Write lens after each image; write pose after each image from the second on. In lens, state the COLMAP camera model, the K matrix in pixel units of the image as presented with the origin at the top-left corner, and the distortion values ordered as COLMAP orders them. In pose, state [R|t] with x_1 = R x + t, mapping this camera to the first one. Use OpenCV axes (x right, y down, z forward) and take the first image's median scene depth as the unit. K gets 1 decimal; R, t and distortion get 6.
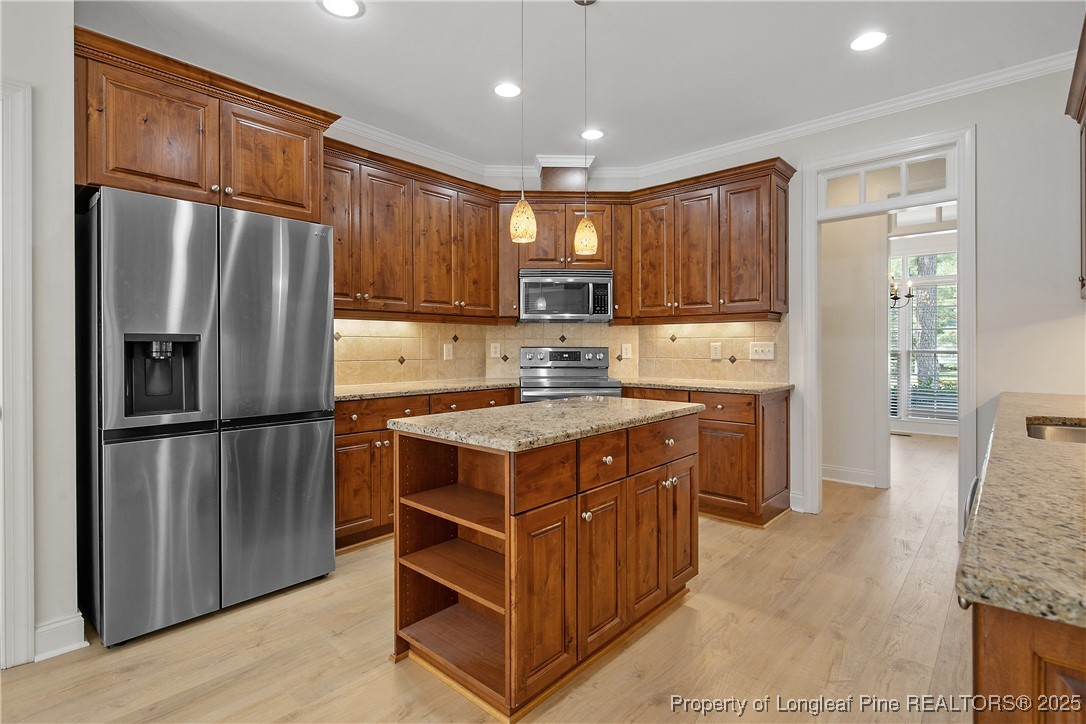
lens RADIAL K [[525.3, 0, 539.2], [0, 525.3, 355.7], [0, 0, 1]] dist [0.003974, -0.003058]
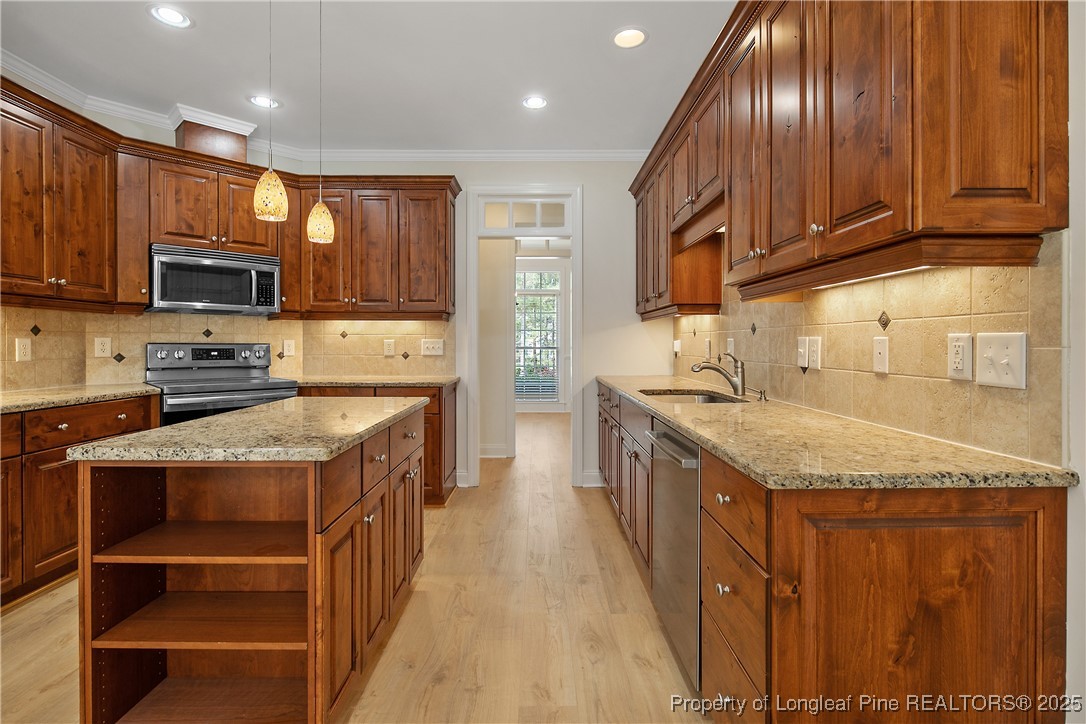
lens RADIAL K [[525.3, 0, 538.0], [0, 525.3, 354.6], [0, 0, 1]] dist [0.003974, -0.003058]
pose [[0.739587, -0.010595, 0.672977, -0.157902], [0.008322, 0.999944, 0.006598, 0.000427], [-0.673009, 0.000721, 0.739634, 0.041517]]
